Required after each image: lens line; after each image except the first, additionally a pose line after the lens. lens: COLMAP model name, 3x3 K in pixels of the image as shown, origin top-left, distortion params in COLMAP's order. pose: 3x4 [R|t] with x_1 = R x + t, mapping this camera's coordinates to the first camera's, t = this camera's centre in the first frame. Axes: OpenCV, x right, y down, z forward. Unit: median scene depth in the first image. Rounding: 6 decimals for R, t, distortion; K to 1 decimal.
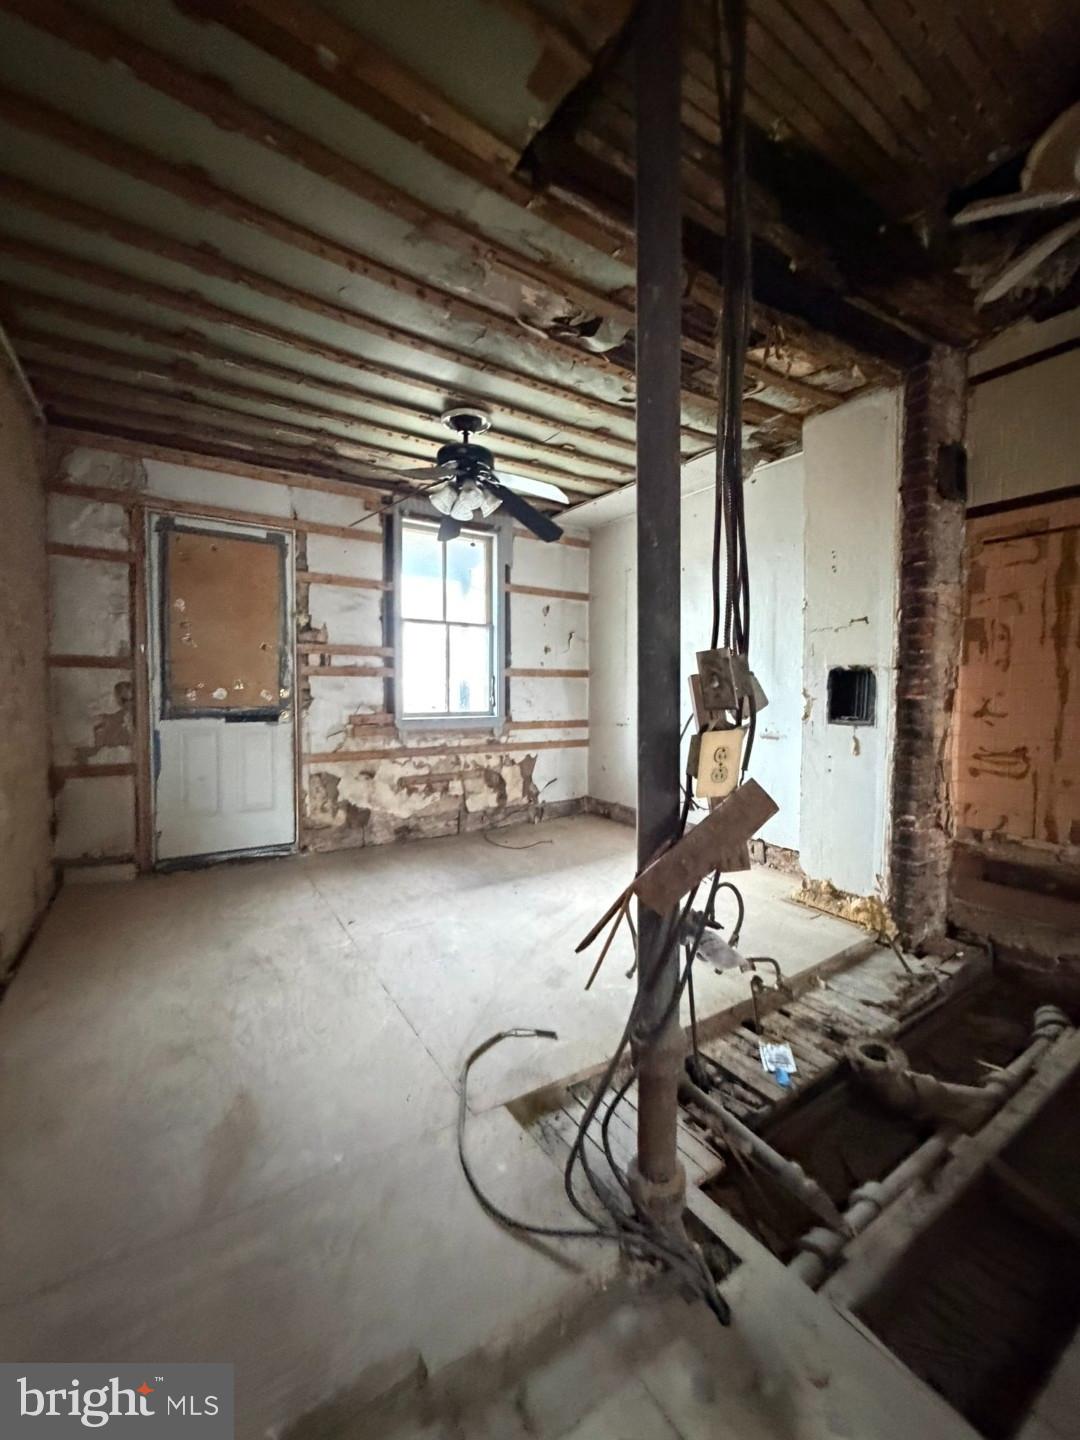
lens RADIAL K [[572.4, 0, 541.2], [0, 572.4, 714.2], [0, 0, 1]] dist [-0.001186, 0.000313]
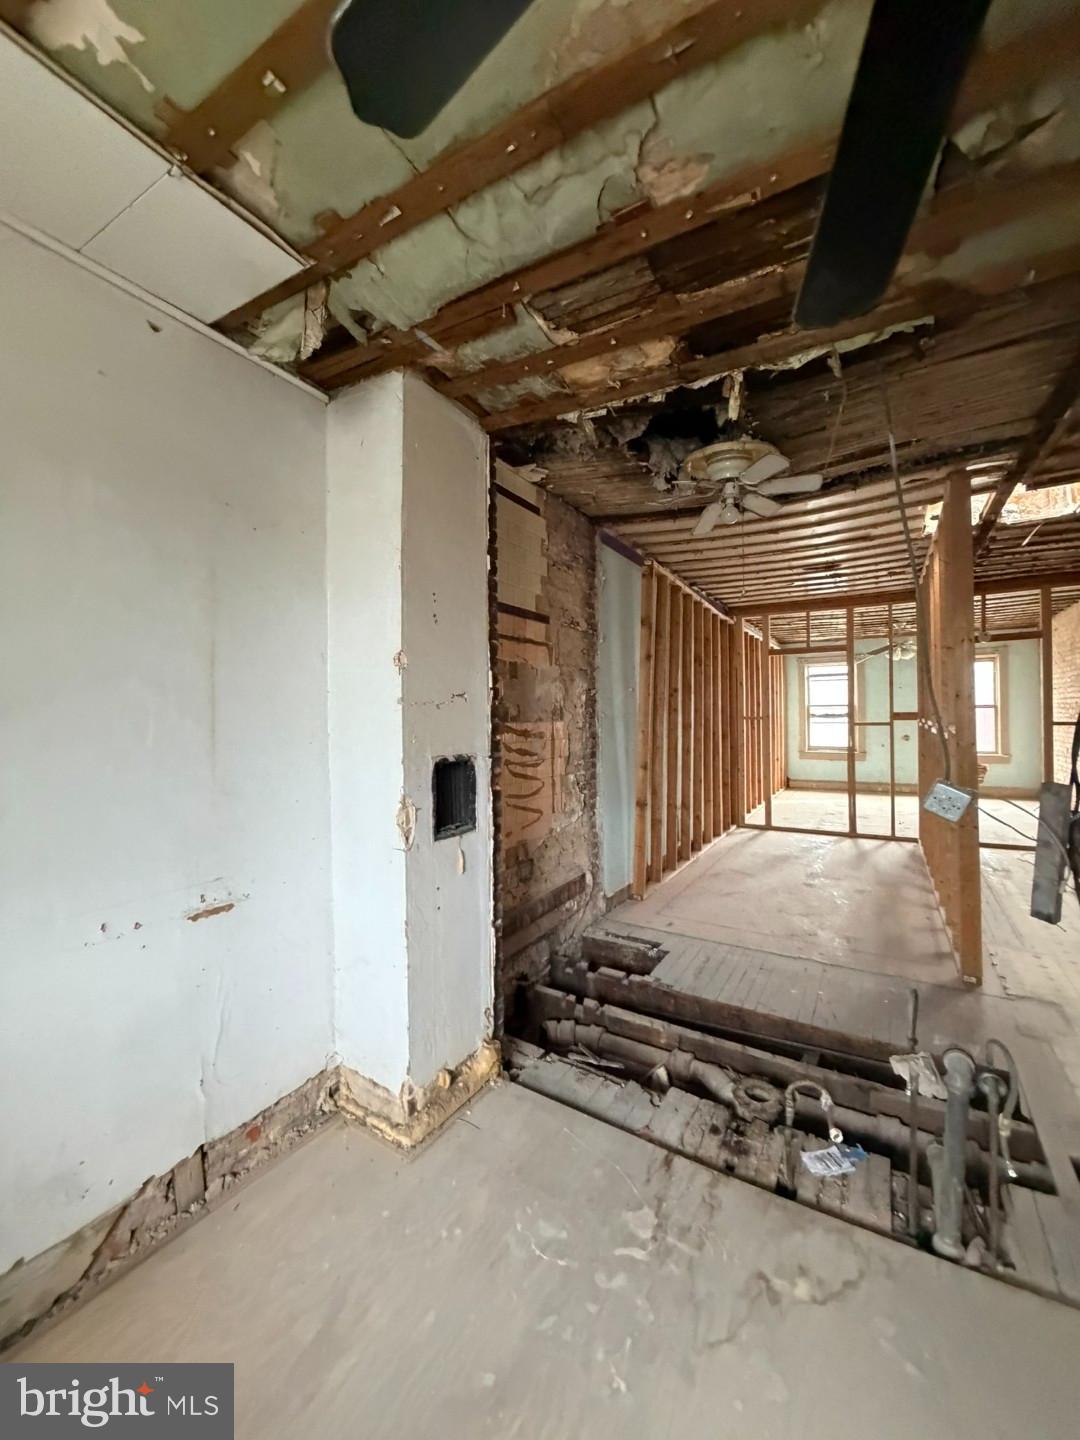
lens RADIAL K [[572.4, 0, 541.0], [0, 572.4, 716.9], [0, 0, 1]] dist [-0.001186, 0.000313]
pose [[-0.439394, -0.000287, 0.898294, -0.157851], [0.050751, 0.998395, 0.025144, -0.133379], [-0.896860, 0.056638, -0.438674, 1.101266]]
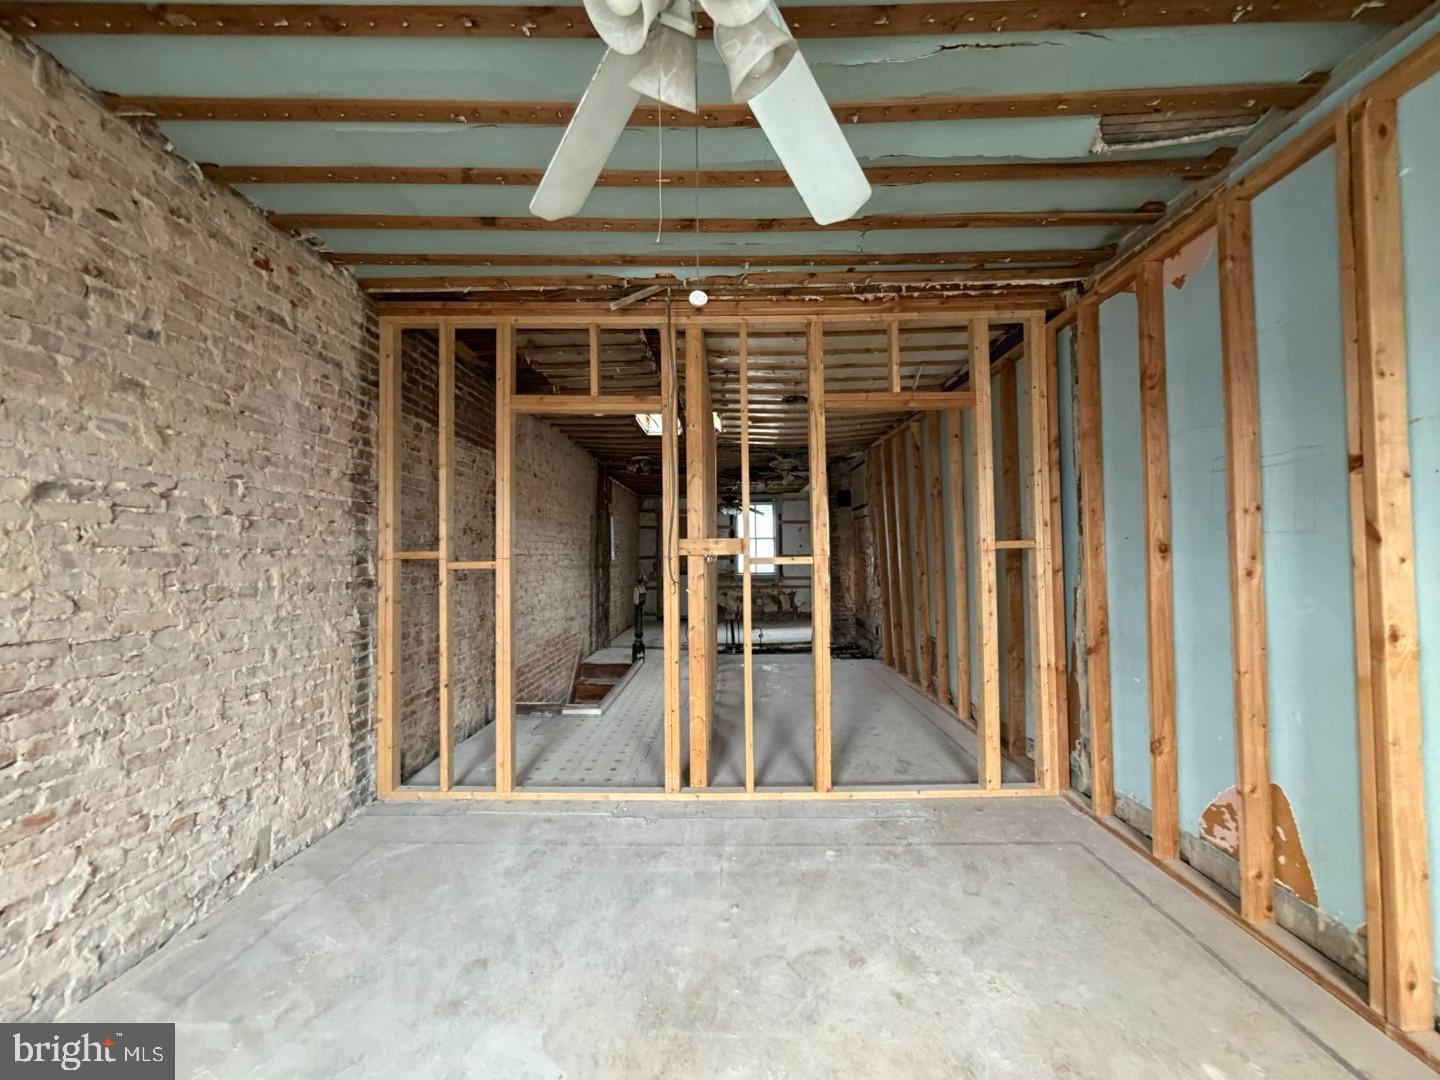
lens RADIAL K [[572.4, 0, 722.5], [0, 572.4, 544.7], [0, 0, 1]] dist [-0.001186, 0.000313]
pose [[0.835015, -0.028194, -0.549504, 1.606218], [-0.009778, 0.997768, -0.066052, 0.062011], [0.550140, 0.060527, 0.832876, -1.760582]]
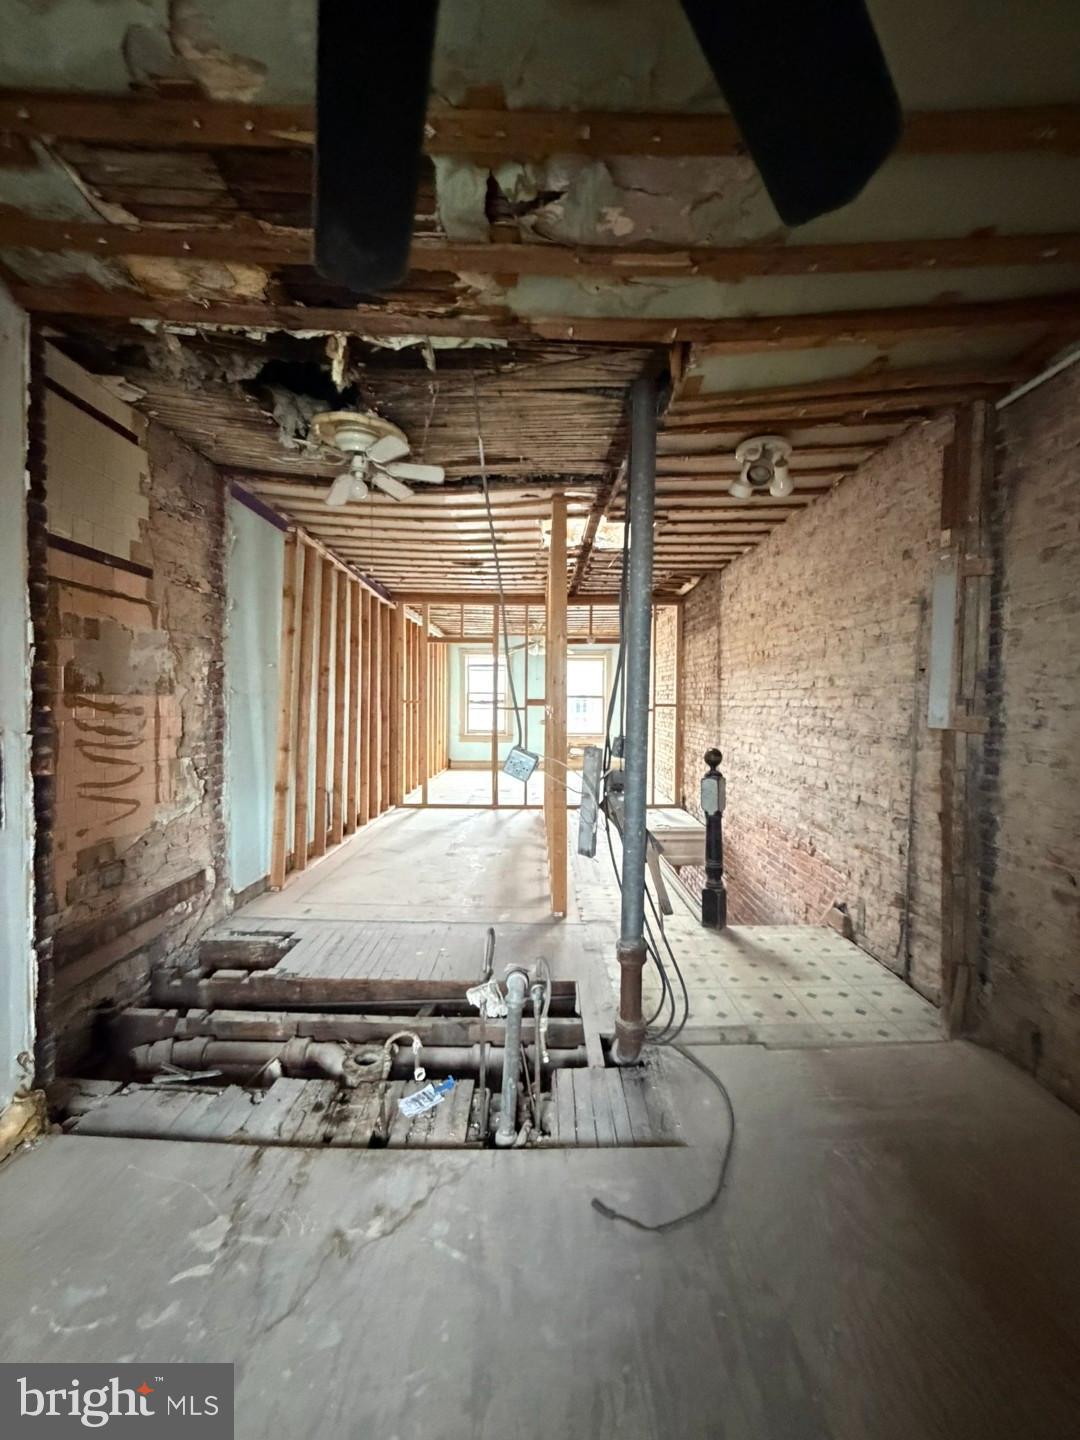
lens RADIAL K [[572.4, 0, 539.9], [0, 572.4, 716.9], [0, 0, 1]] dist [-0.001186, 0.000313]
pose [[-0.839225, -0.025452, 0.543189, -0.206972], [0.011641, 0.997834, 0.064740, -0.114077], [-0.543660, 0.060655, -0.837111, 1.041254]]
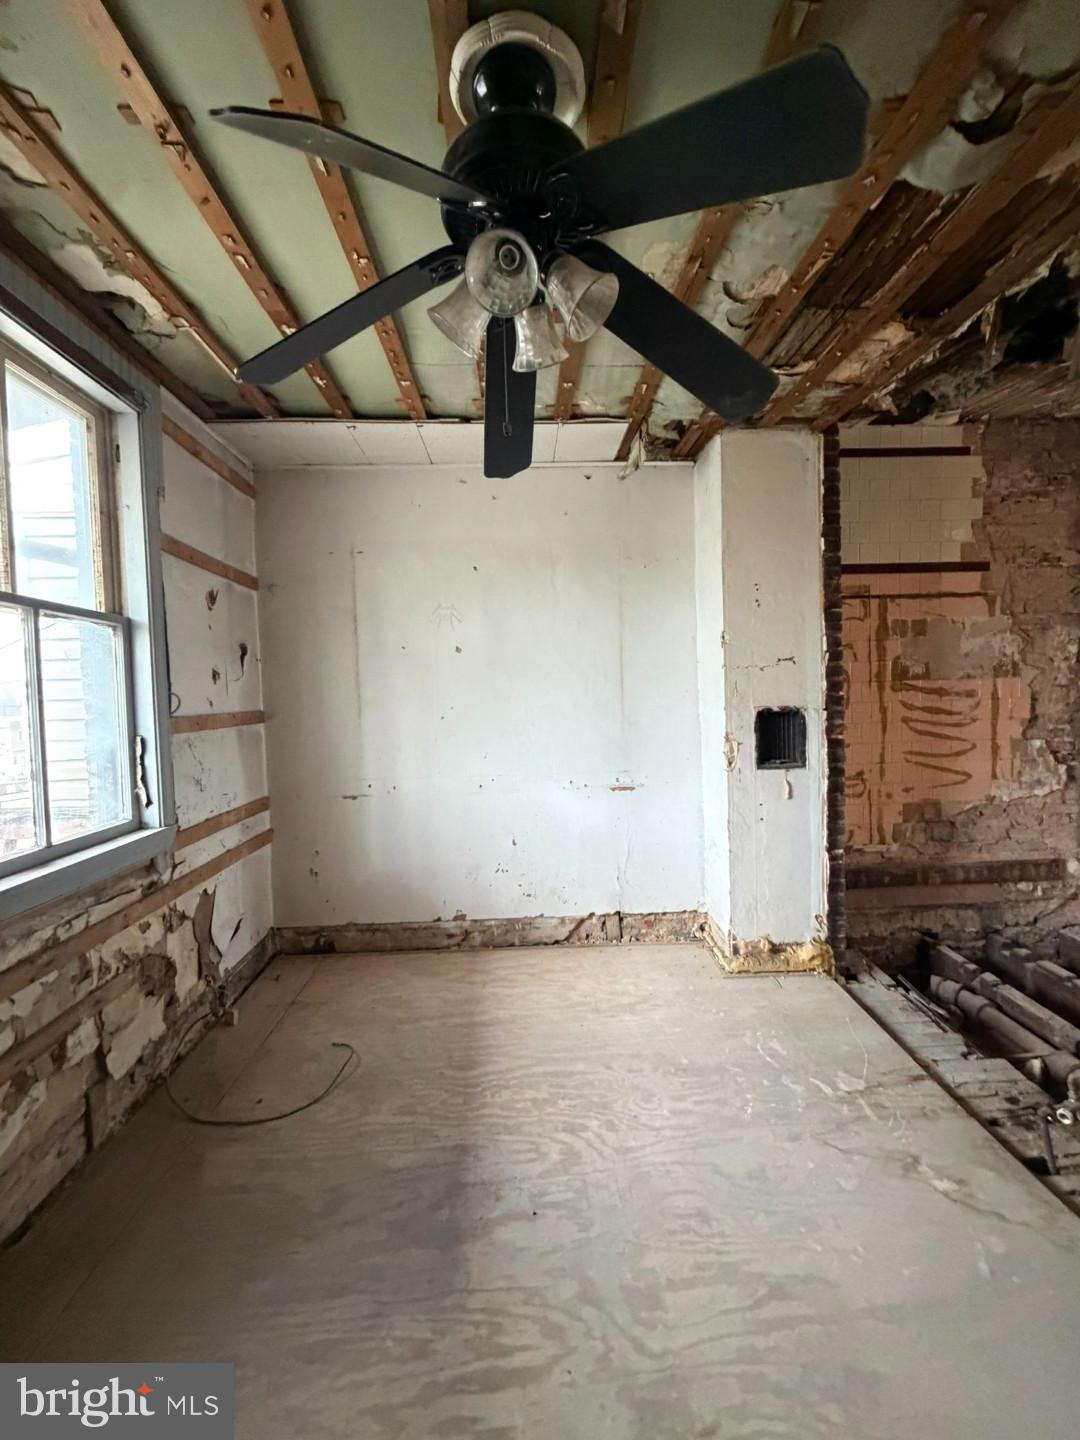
lens RADIAL K [[572.4, 0, 541.2], [0, 572.4, 715.7], [0, 0, 1]] dist [-0.001186, 0.000313]
pose [[0.518109, -0.048897, 0.853916, -0.434369], [0.068925, 0.997505, 0.015299, -0.100789], [-0.852533, 0.050930, 0.520187, 0.759831]]
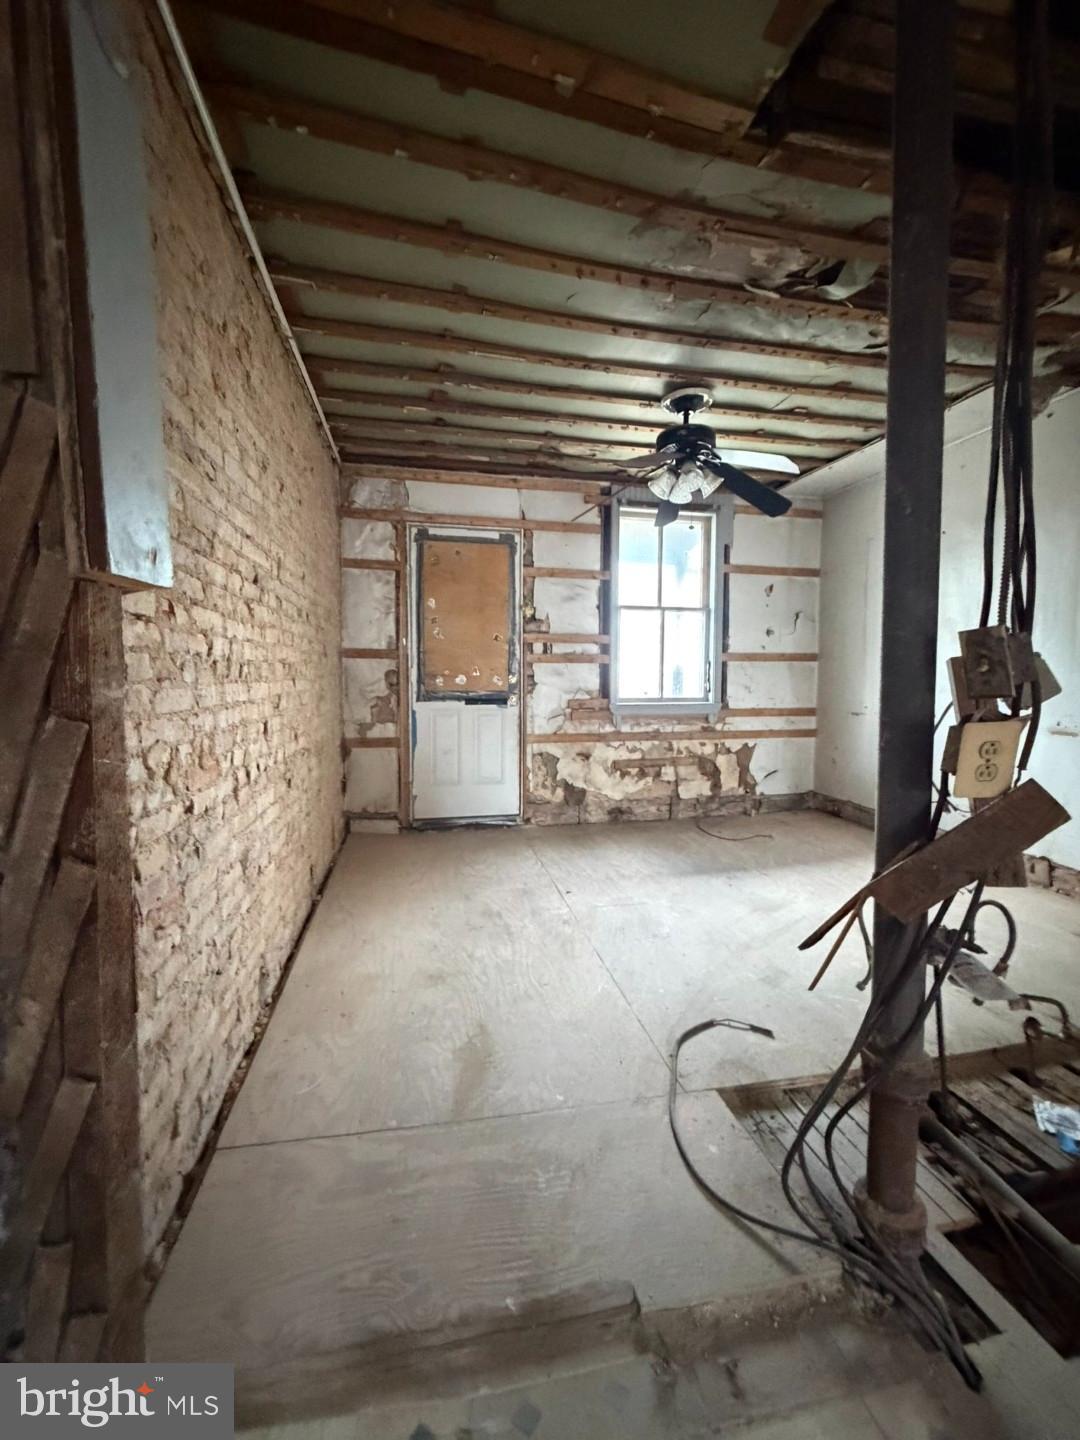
lens RADIAL K [[572.4, 0, 541.6], [0, 572.4, 713.6], [0, 0, 1]] dist [-0.001186, 0.000313]
pose [[0.934546, 0.020256, -0.355267, -0.003735], [-0.011769, 0.999592, 0.026034, 0.000643], [0.355649, -0.020148, 0.934402, -0.015343]]
